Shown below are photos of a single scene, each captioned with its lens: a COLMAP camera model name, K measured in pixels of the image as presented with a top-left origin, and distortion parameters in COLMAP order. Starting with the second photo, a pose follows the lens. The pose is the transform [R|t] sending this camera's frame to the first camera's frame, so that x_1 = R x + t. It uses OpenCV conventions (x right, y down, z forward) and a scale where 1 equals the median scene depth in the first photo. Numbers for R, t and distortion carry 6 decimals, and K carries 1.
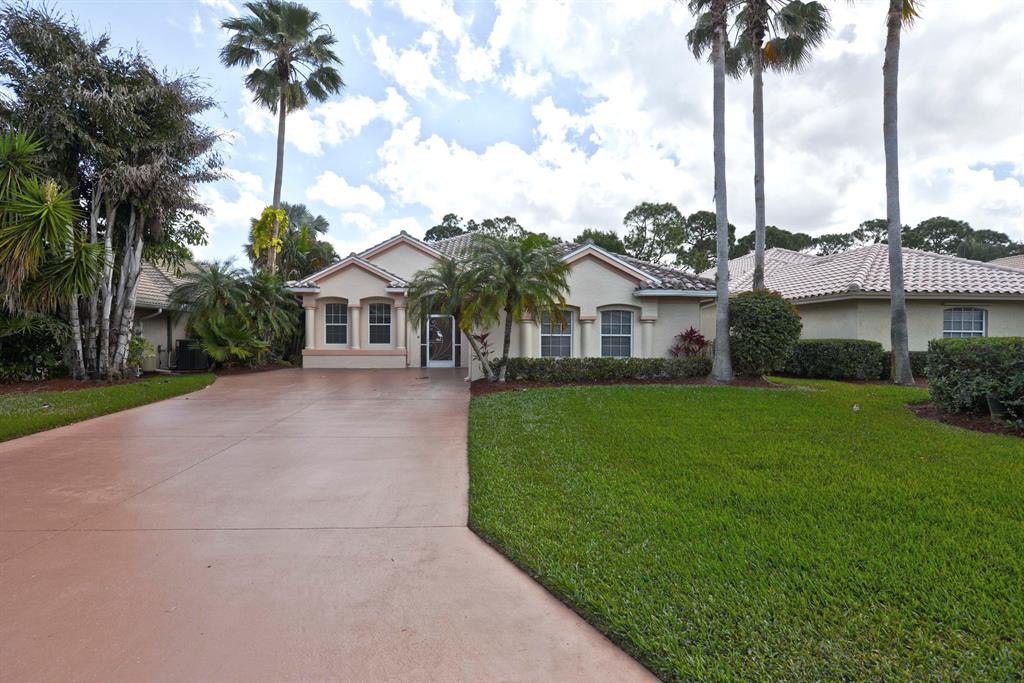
lens RADIAL K [[513.7, 0, 512.0], [0, 513.7, 341.5], [0, 0, 1]] dist [-0.001031, -0.000136]
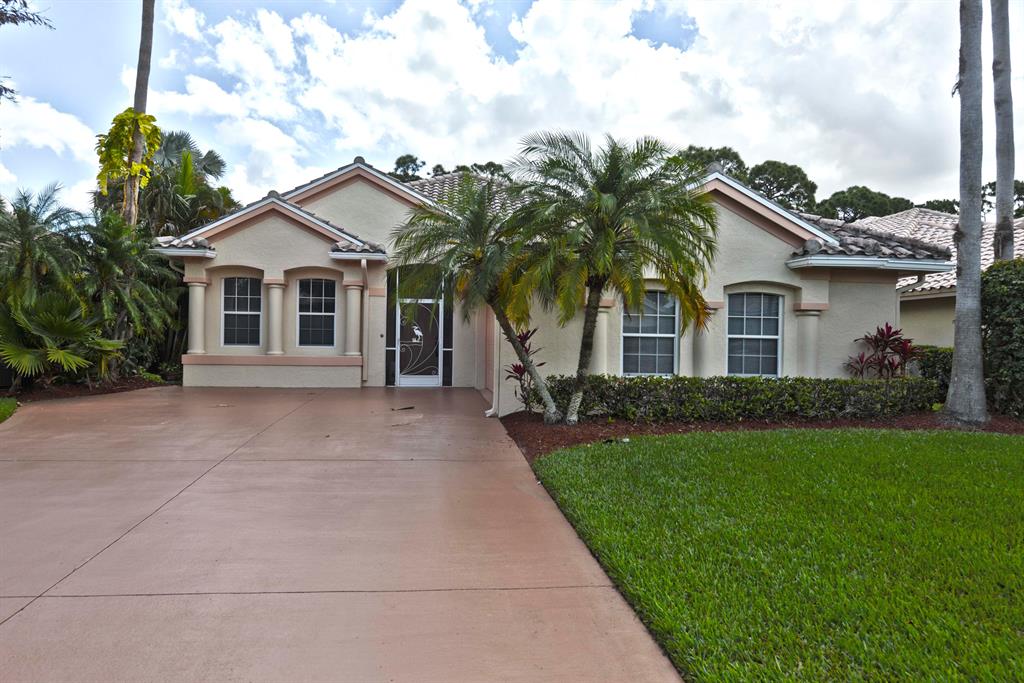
lens RADIAL K [[692.2, 0, 512.0], [0, 692.2, 341.5], [0, 0, 1]] dist [0.005923, 0.002063]
pose [[0.998210, 0.011991, 0.058591, -0.080489], [-0.011750, 0.999921, -0.004448, -0.000247], [-0.058640, 0.003752, 0.998272, 0.190726]]
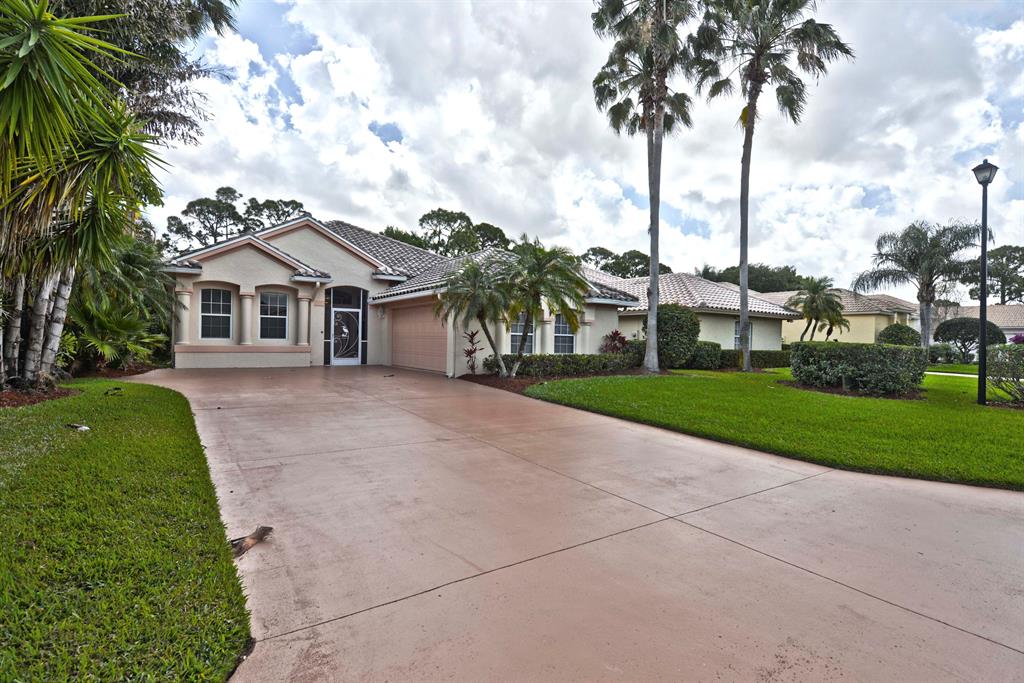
lens RADIAL K [[507.3, 0, 512.0], [0, 507.3, 341.5], [0, 0, 1]] dist [0.000388, 0.000044]
pose [[0.850014, 0.010635, 0.526653, -0.379383], [-0.013935, 0.999900, 0.002299, 0.001198], [-0.526576, -0.009293, 0.850077, 0.061564]]
